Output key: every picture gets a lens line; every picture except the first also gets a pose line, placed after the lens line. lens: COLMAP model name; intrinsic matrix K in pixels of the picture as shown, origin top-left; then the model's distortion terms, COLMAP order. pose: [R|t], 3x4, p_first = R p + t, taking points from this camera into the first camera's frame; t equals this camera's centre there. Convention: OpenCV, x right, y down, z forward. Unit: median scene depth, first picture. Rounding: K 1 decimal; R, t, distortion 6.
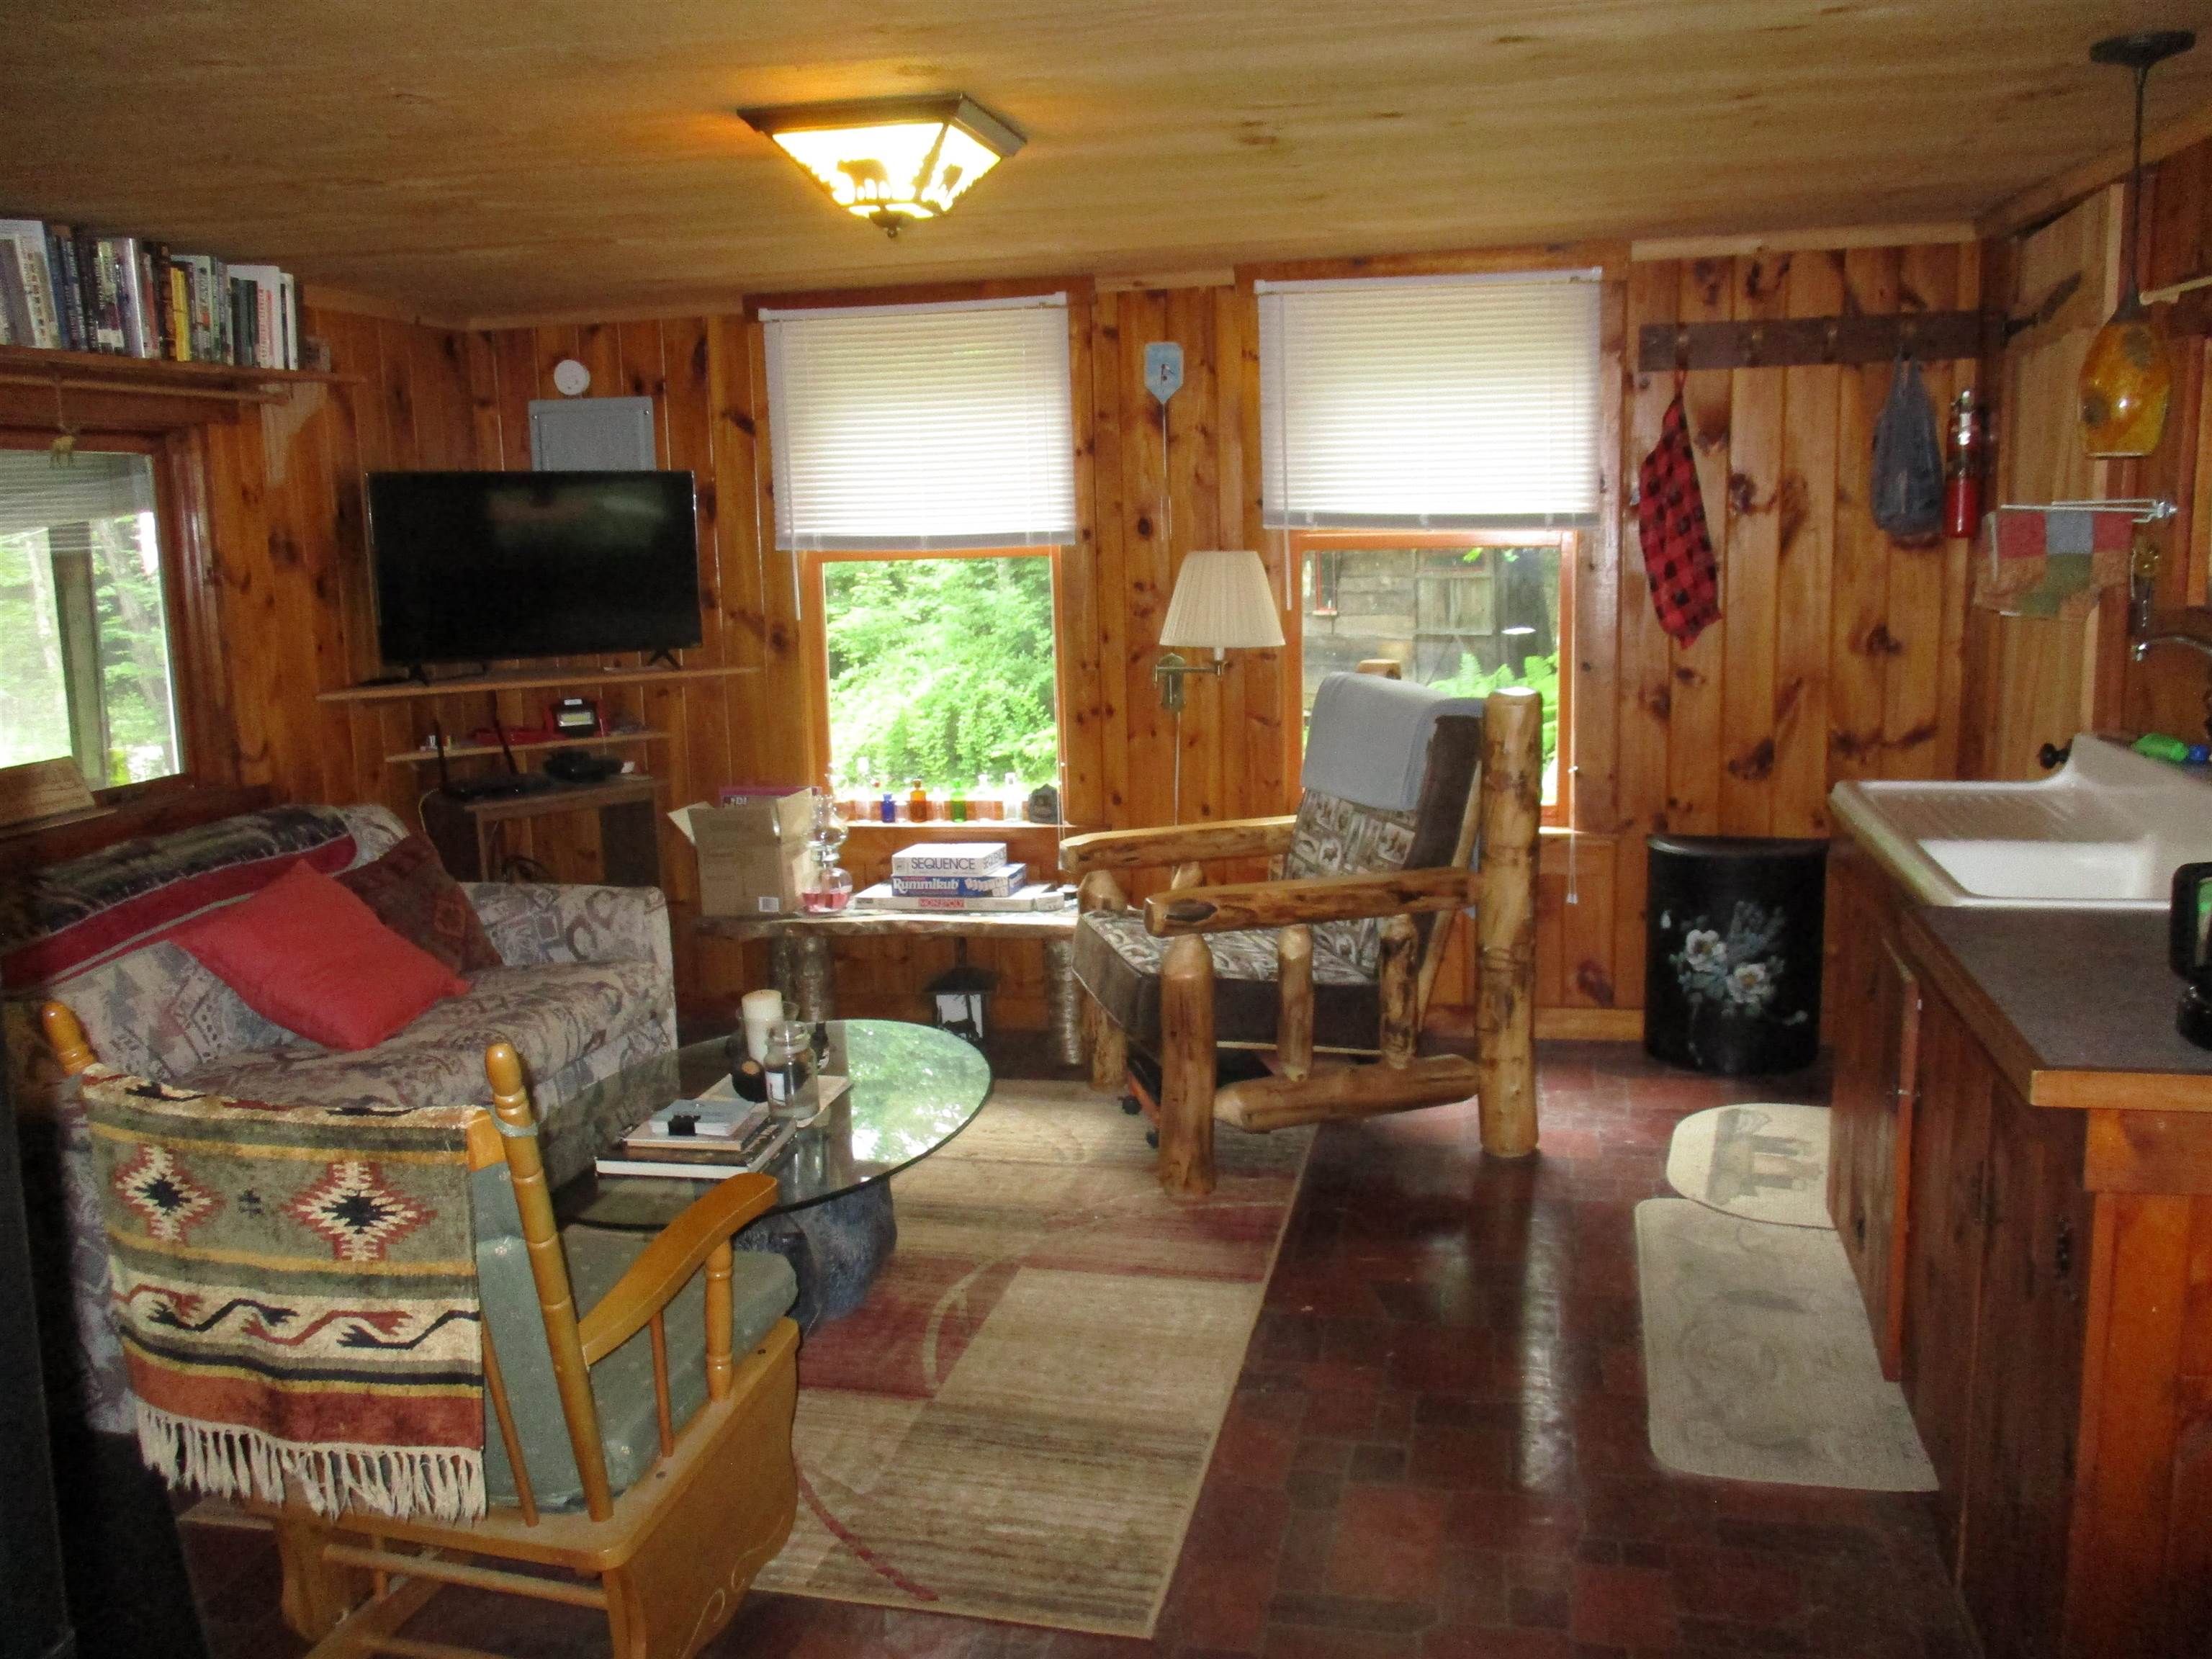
lens RADIAL K [[1862.0, 0, 1119.9], [0, 1862.0, 827.6], [0, 0, 1]] dist [-0.010192, 0.003105]
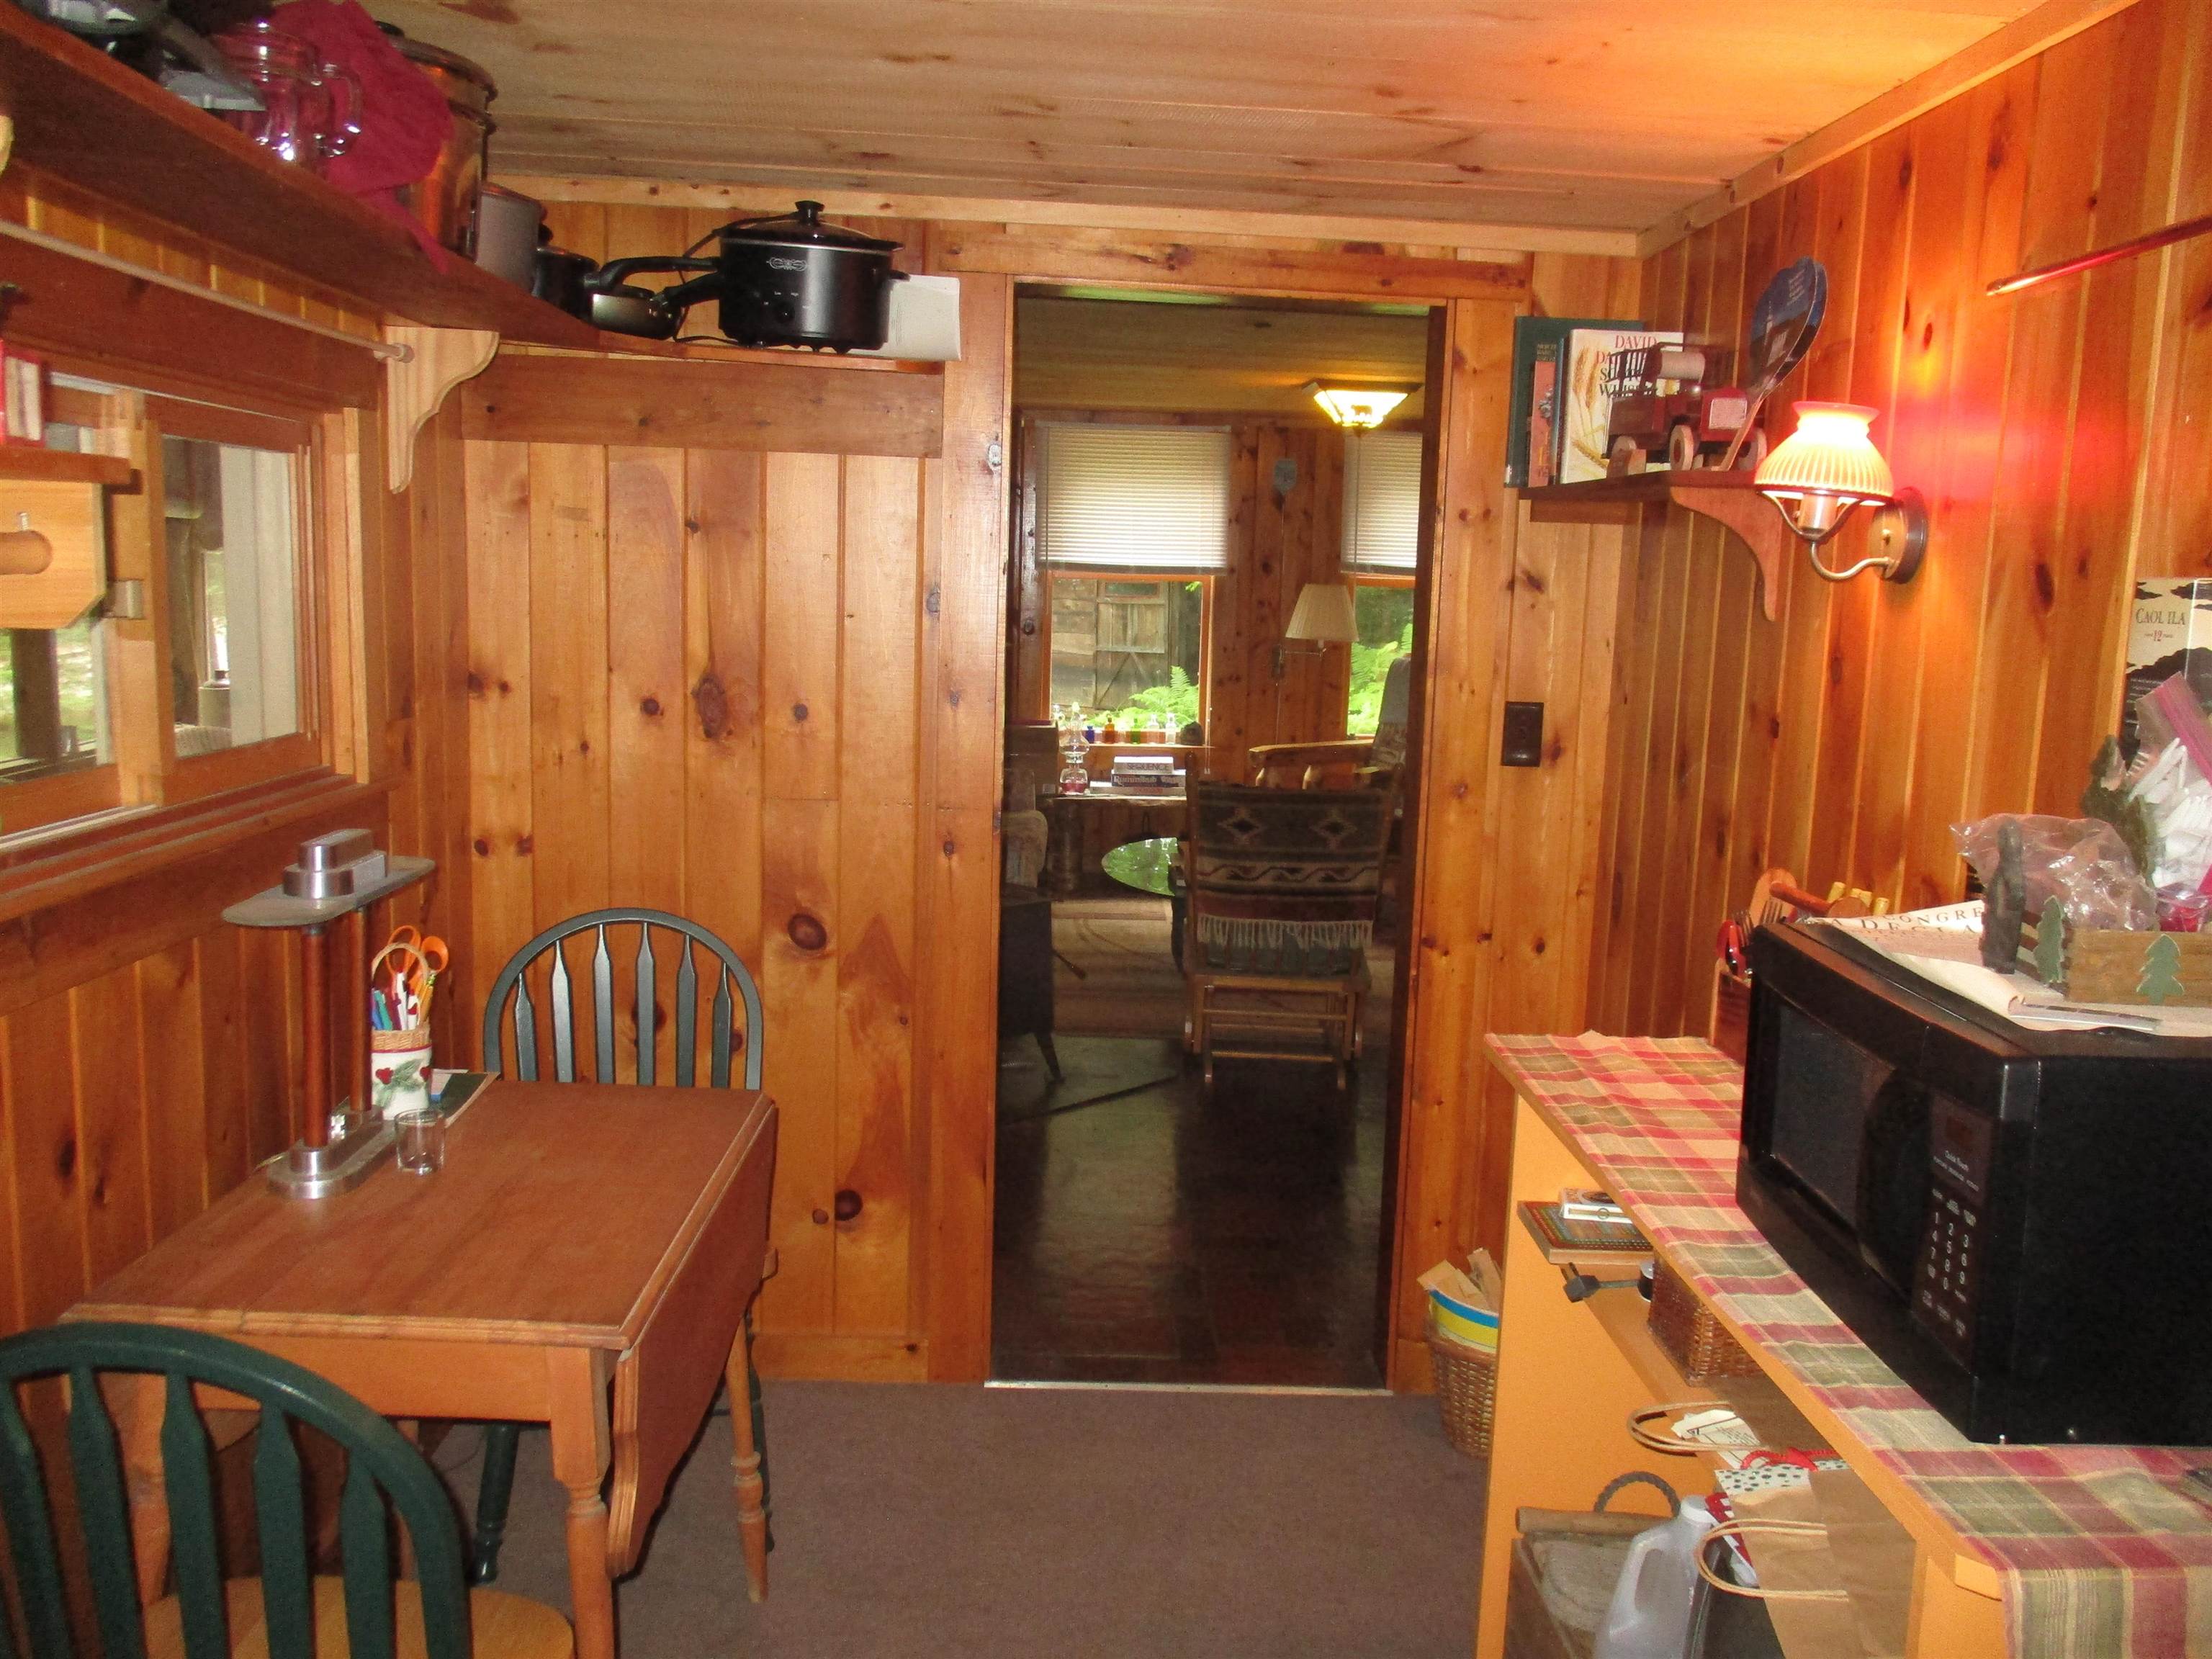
lens RADIAL K [[1861.6, 0, 1106.0], [0, 1861.6, 829.5], [0, 0, 1]] dist [-0.027782, 0.000557]
pose [[0.969536, 0.013505, 0.244574, -0.566635], [-0.011207, 0.999879, -0.010783, 0.098936], [-0.244690, 0.007713, 0.969571, -0.615367]]
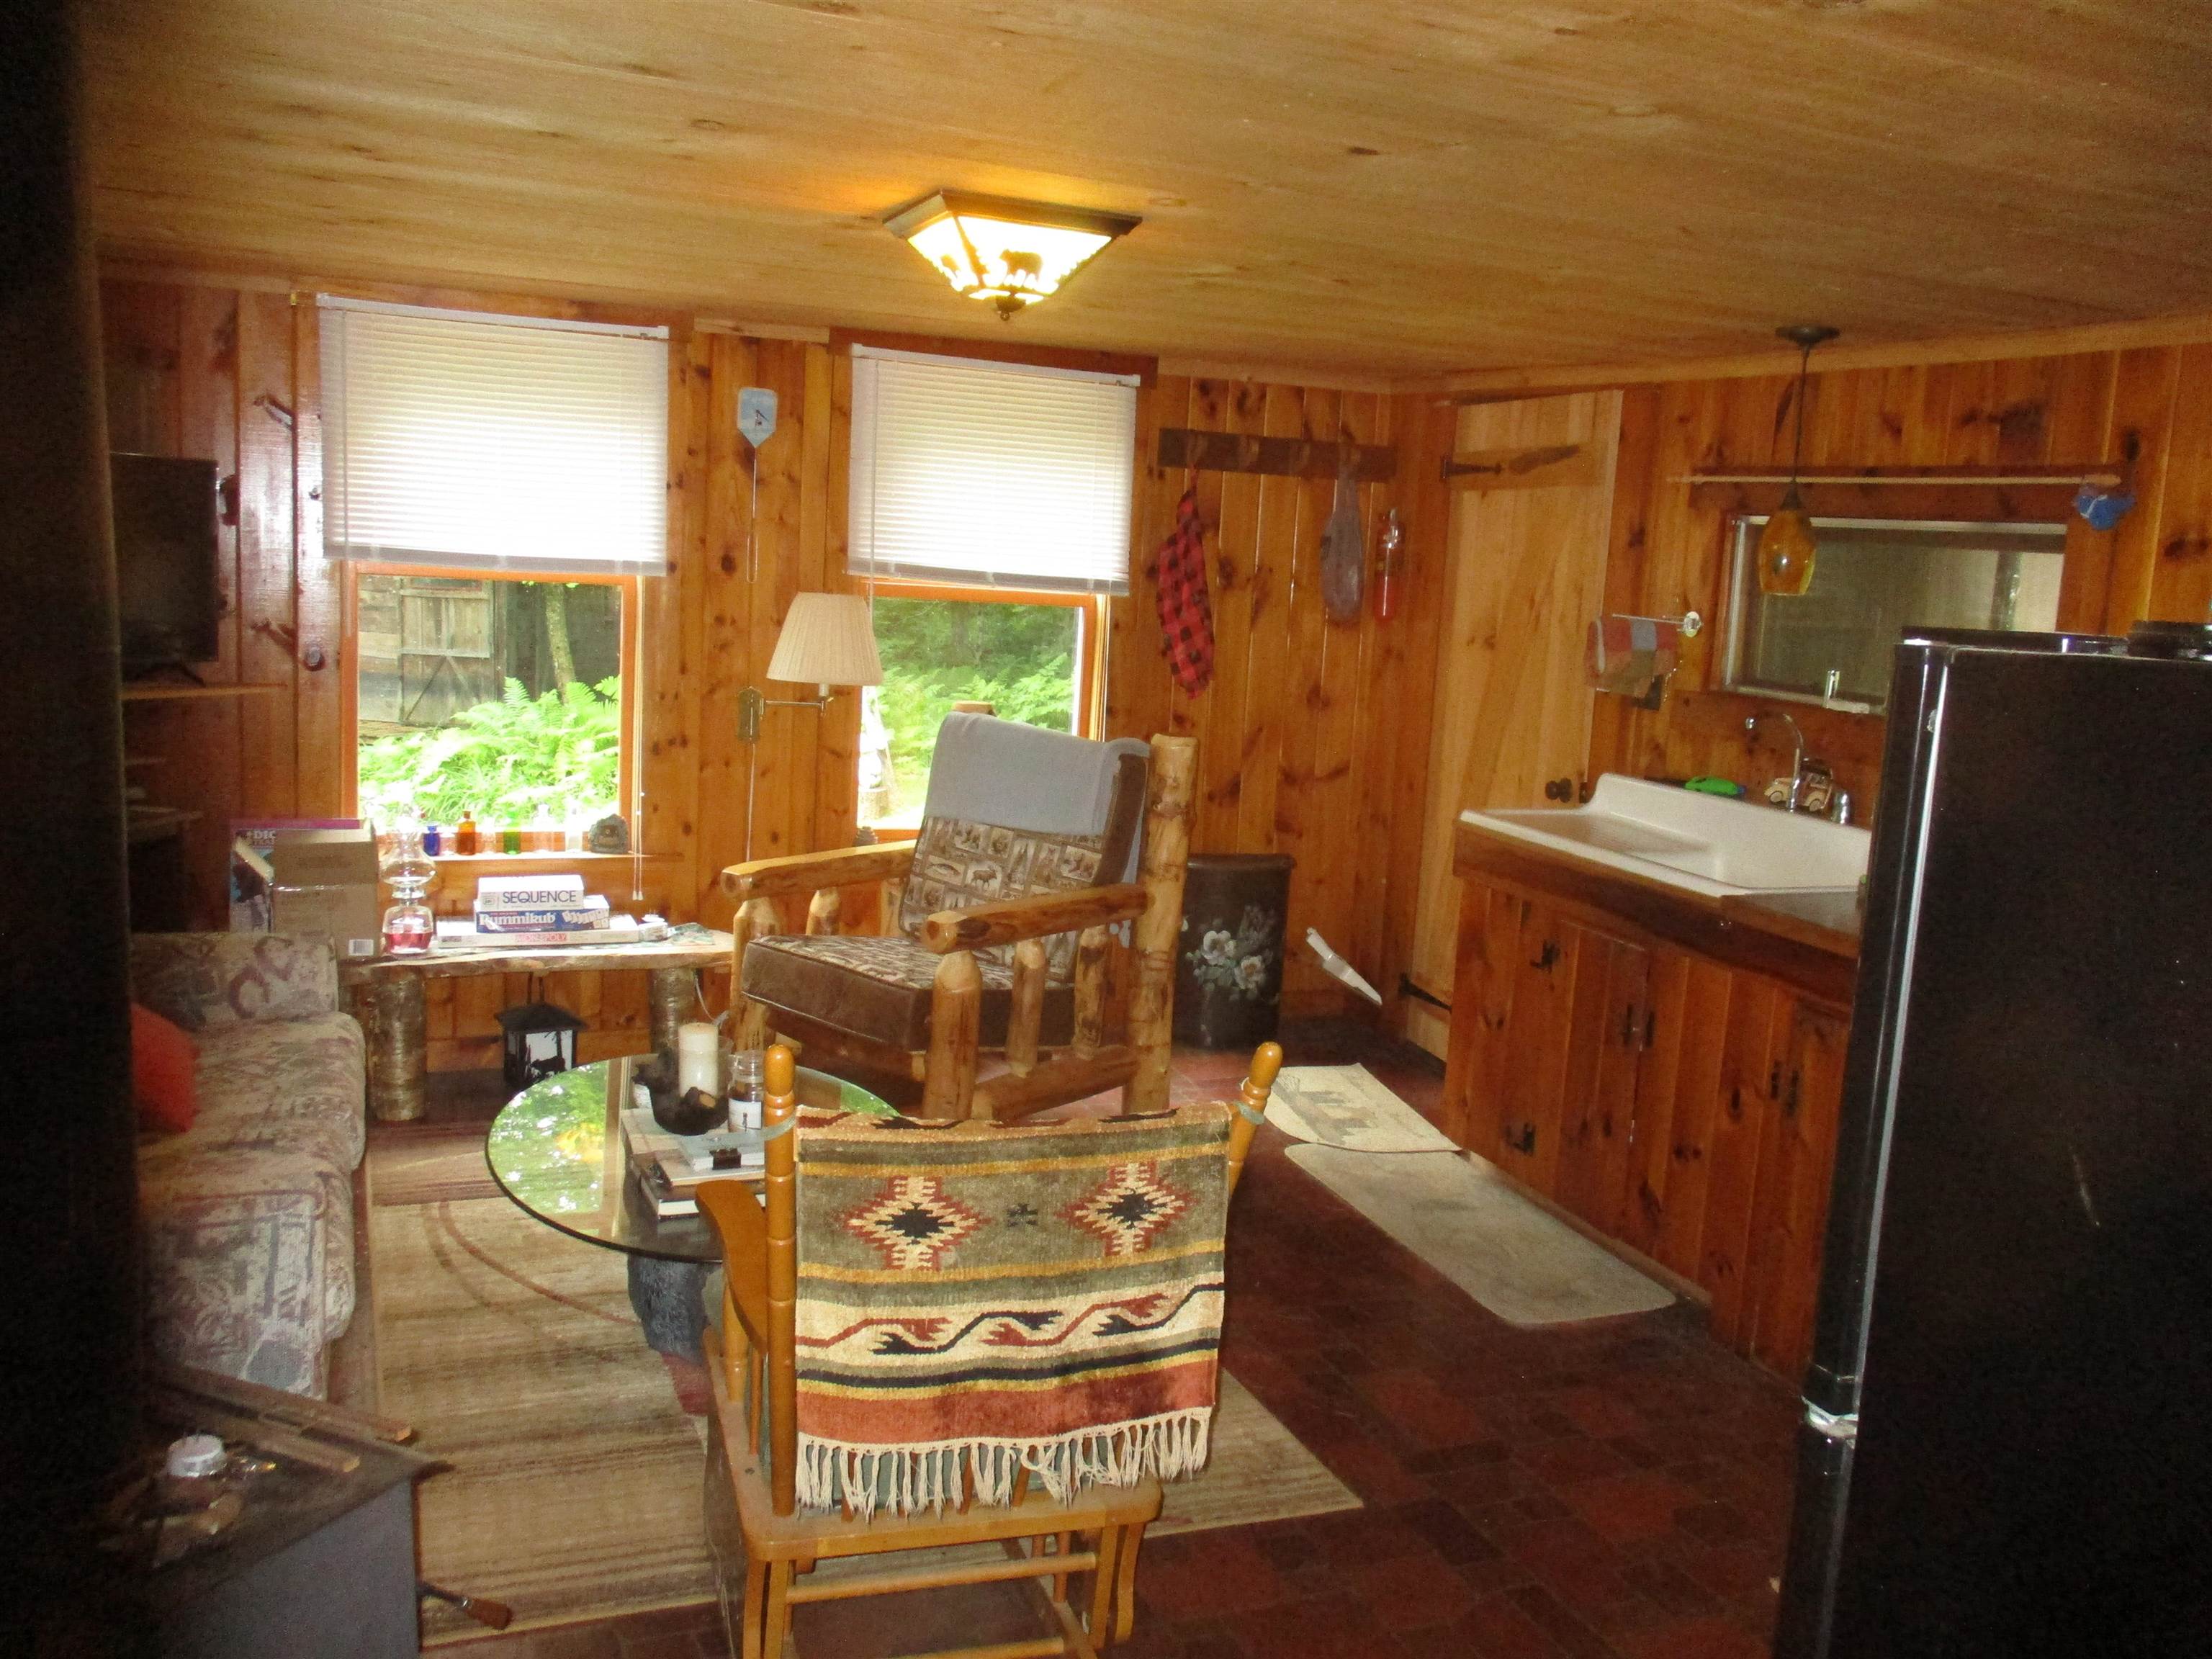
lens RADIAL K [[1862.0, 0, 1119.9], [0, 1862.0, 827.6], [0, 0, 1]] dist [-0.010192, 0.003105]
pose [[0.817579, -0.010343, 0.575723, -0.432398], [0.017586, 0.999821, -0.007012, -0.004864], [-0.575547, 0.015858, 0.817615, 0.039719]]
